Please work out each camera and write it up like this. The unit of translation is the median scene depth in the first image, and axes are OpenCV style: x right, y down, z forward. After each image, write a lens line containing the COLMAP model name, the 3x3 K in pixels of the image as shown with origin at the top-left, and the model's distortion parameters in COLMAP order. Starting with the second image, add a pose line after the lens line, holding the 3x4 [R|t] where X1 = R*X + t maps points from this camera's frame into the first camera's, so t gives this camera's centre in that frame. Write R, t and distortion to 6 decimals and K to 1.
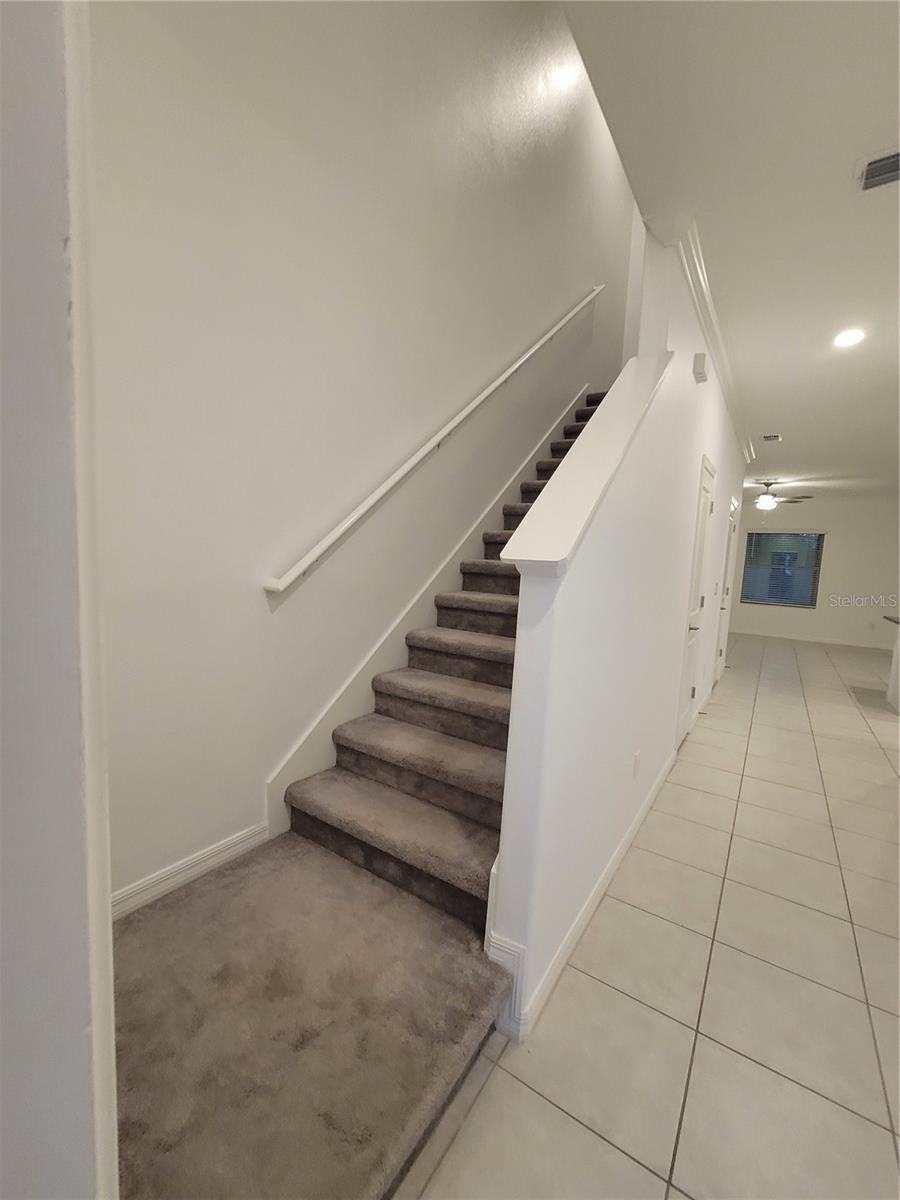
lens RADIAL K [[489.2, 0, 439.3], [0, 489.2, 602.9], [0, 0, 1]] dist [-0.009246, 0.002385]
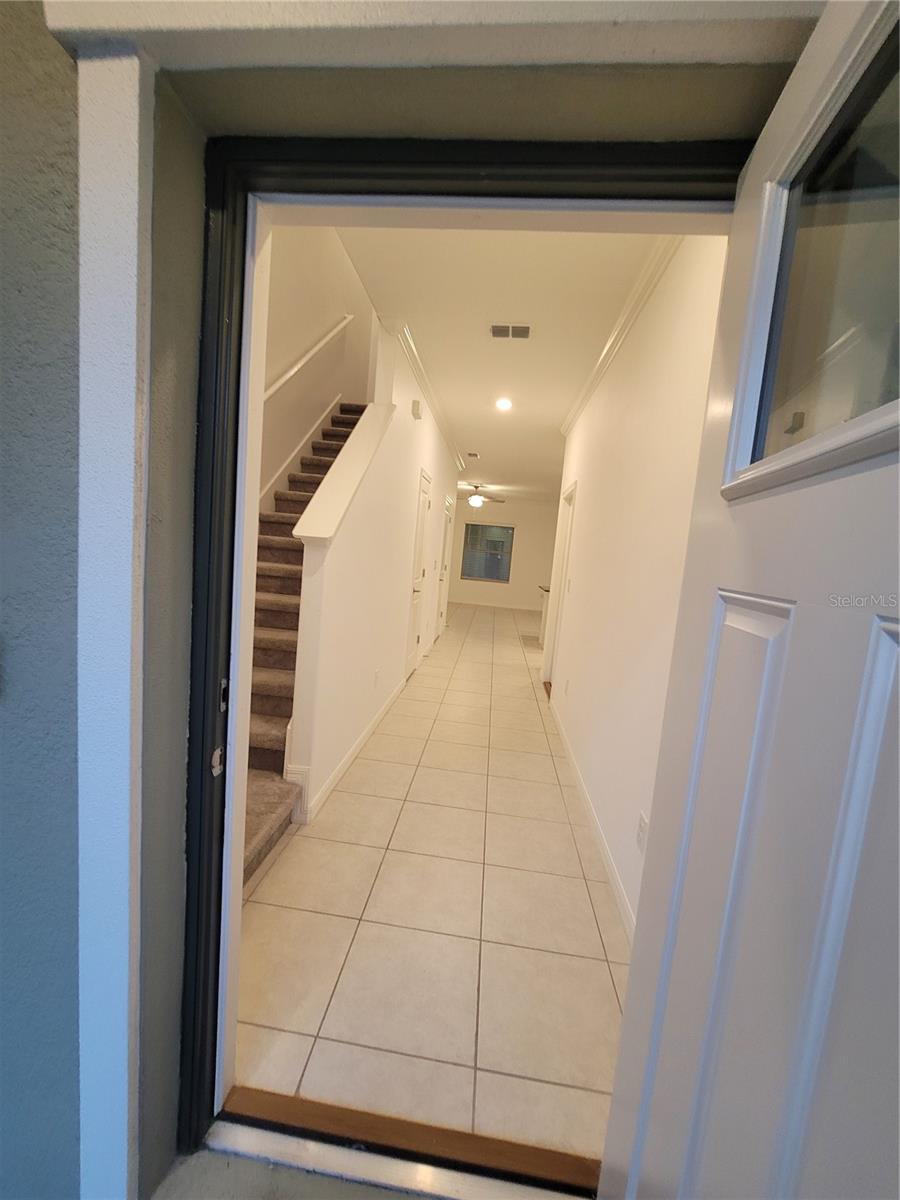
lens RADIAL K [[489.2, 0, 443.5], [0, 489.2, 606.7], [0, 0, 1]] dist [-0.009246, 0.002385]
pose [[0.877296, -0.023869, 0.479356, -0.104928], [0.000088, 0.998771, 0.049571, 0.033408], [-0.479950, -0.043446, 0.876220, -0.331340]]
